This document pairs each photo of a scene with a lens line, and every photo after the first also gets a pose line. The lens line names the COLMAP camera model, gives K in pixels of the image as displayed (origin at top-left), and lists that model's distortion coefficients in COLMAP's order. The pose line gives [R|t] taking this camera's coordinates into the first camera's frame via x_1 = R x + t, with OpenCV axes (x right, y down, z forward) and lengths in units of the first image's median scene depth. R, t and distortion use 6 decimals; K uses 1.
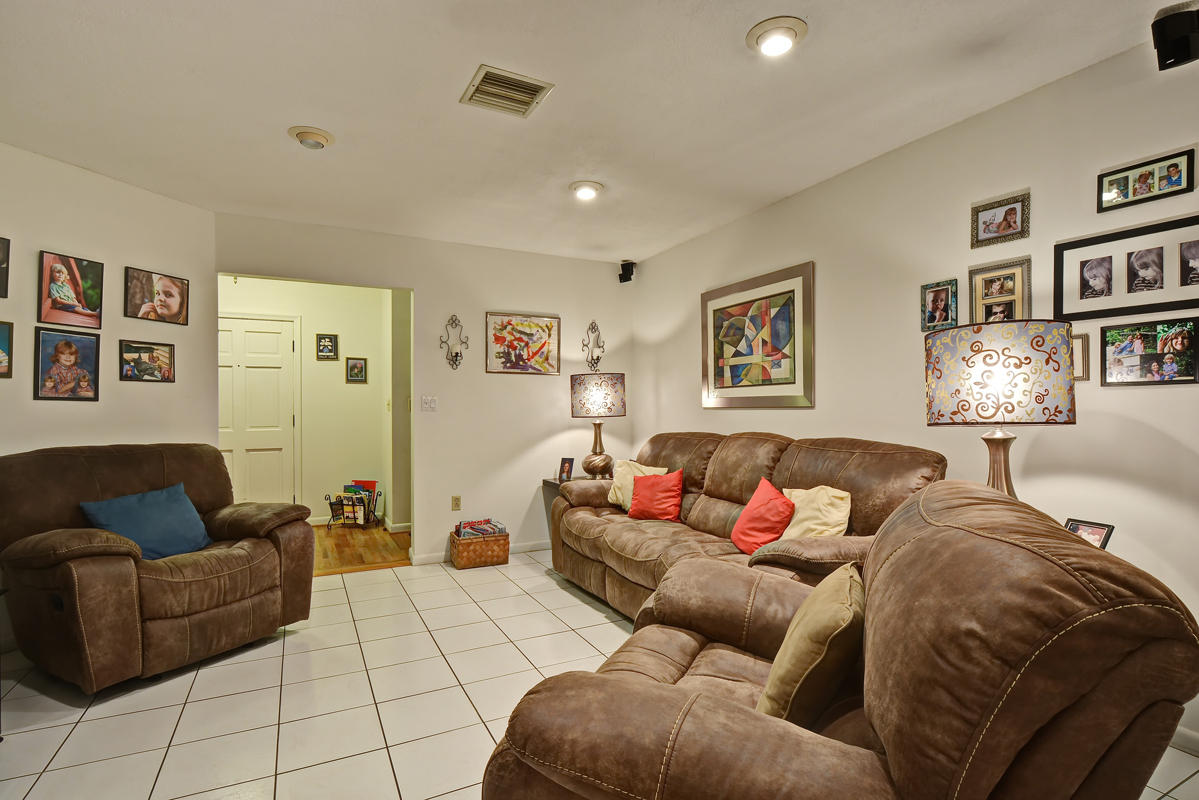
lens RADIAL K [[580.0, 0, 598.8], [0, 580.0, 409.3], [0, 0, 1]] dist [-0.005998, -0.002988]
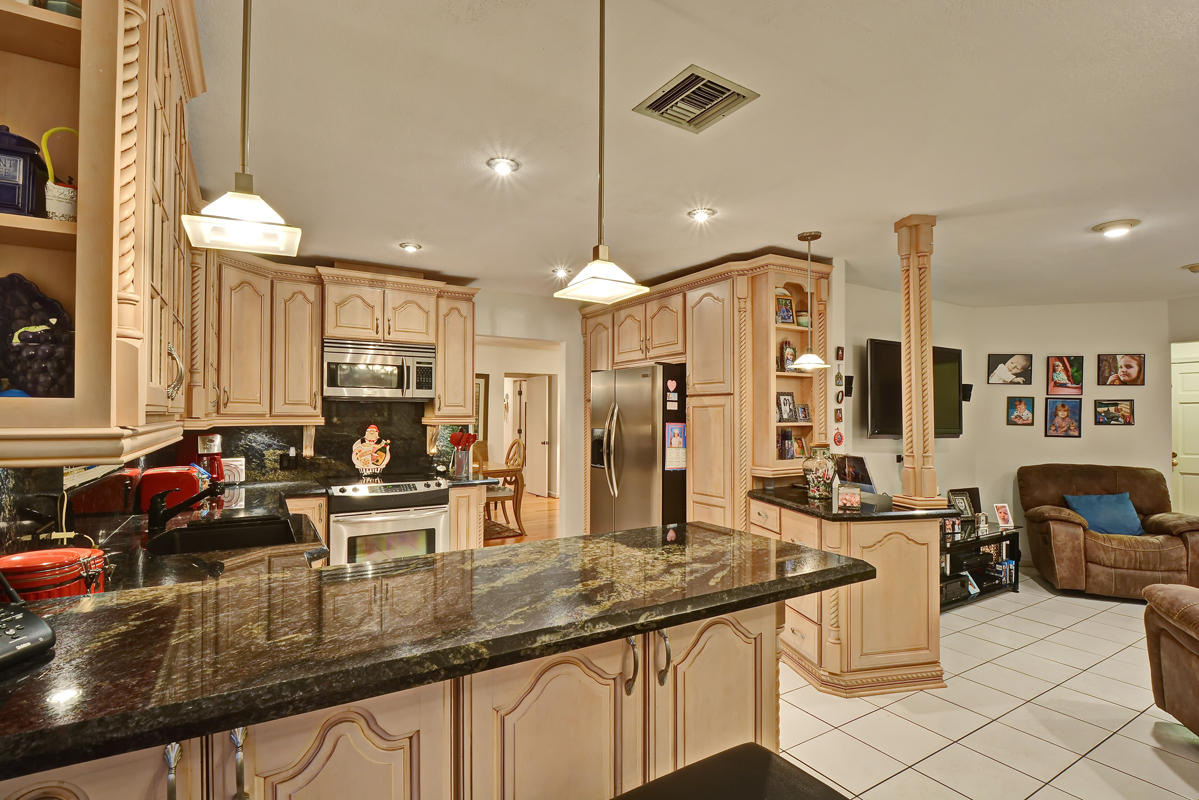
lens RADIAL K [[580.0, 0, 591.4], [0, 580.0, 408.2], [0, 0, 1]] dist [-0.005998, -0.002988]
pose [[0.058367, -0.010955, -0.998235, 0.760975], [-0.005751, 0.999920, -0.011309, -0.075608], [0.998279, 0.006401, 0.058299, -0.549313]]
